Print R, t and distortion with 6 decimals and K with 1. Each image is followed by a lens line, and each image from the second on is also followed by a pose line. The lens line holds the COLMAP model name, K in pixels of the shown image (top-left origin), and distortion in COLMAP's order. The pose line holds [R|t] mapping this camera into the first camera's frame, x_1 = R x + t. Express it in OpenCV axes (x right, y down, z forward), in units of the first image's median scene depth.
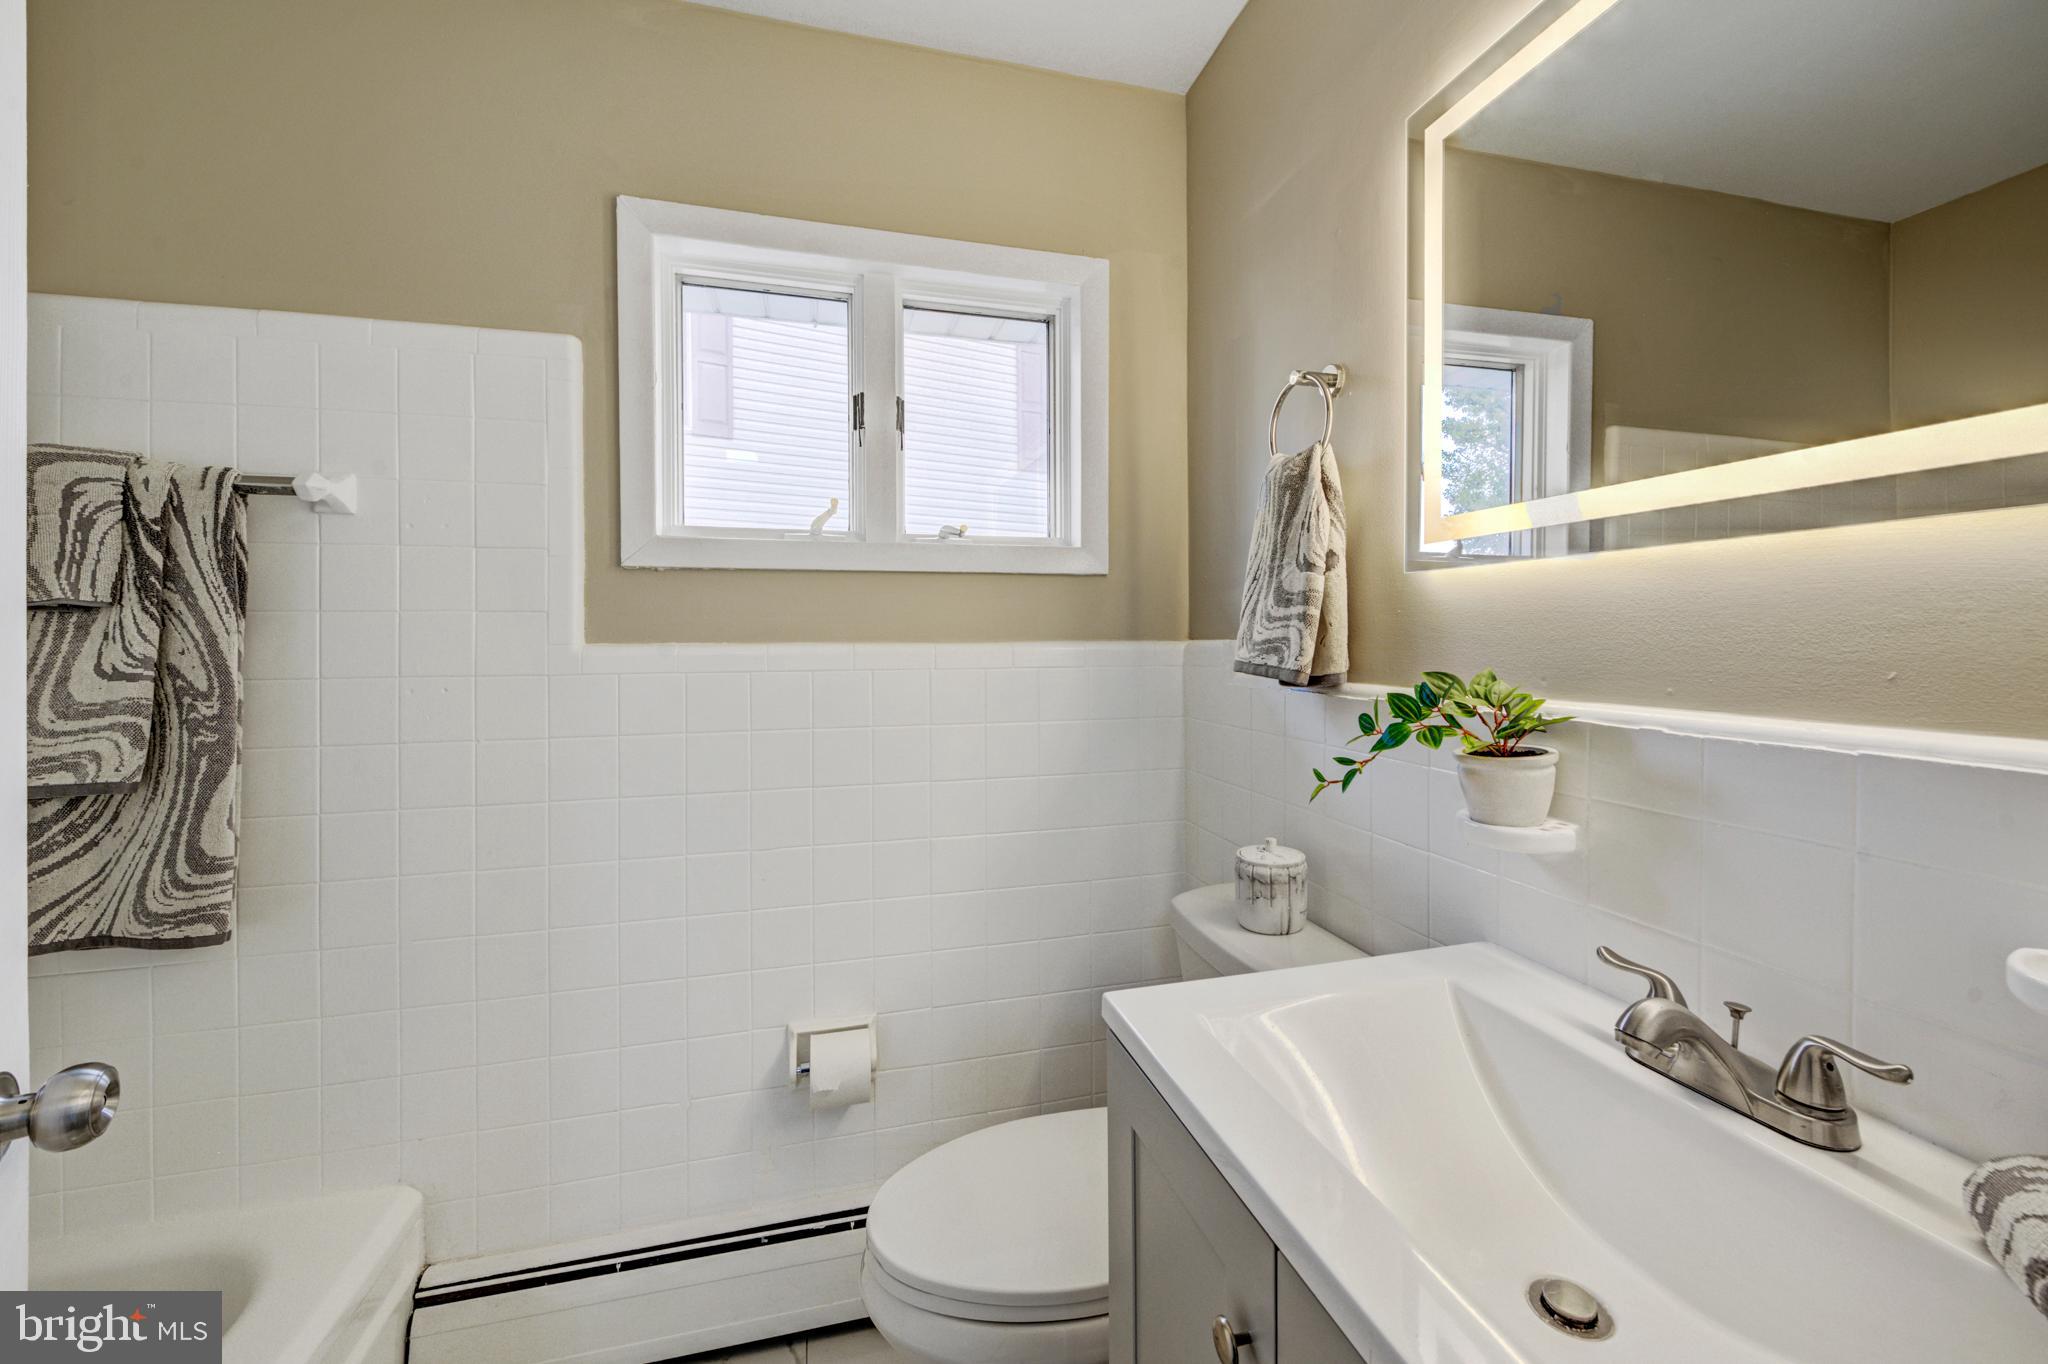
lens RADIAL K [[804.8, 0, 1019.6], [0, 804.8, 659.6], [0, 0, 1]] dist [0.006727, -0.000828]
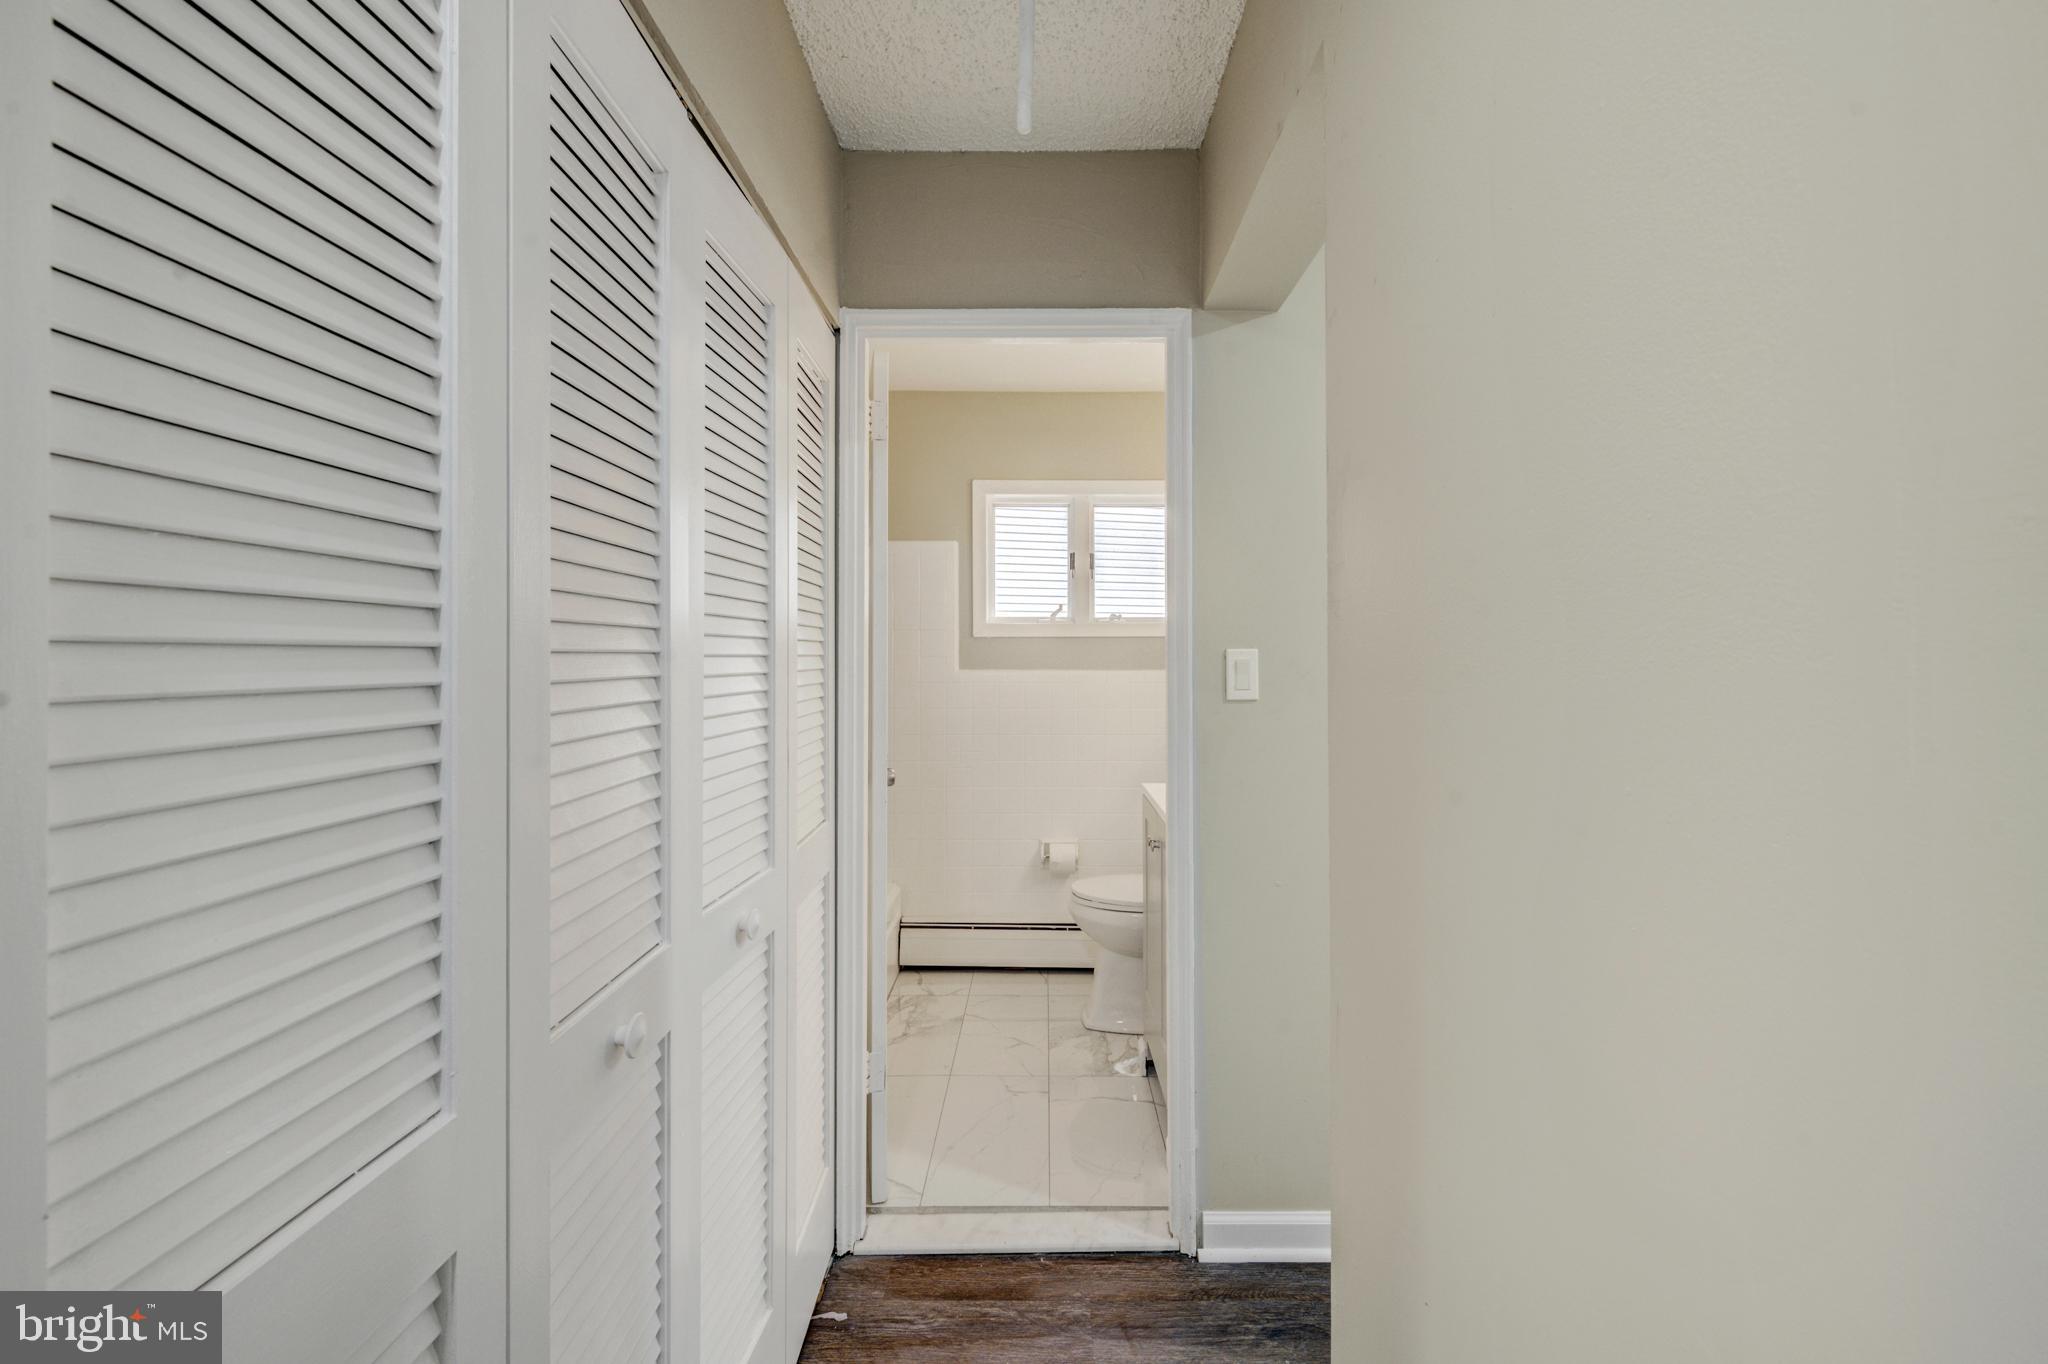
lens RADIAL K [[804.8, 0, 1028.1], [0, 804.8, 678.1], [0, 0, 1]] dist [0.006727, -0.000828]
pose [[0.969088, 0.003515, -0.246688, 0.229564], [-0.007434, 0.999861, -0.014954, 0.036277], [0.246601, 0.016325, 0.968979, -1.173871]]
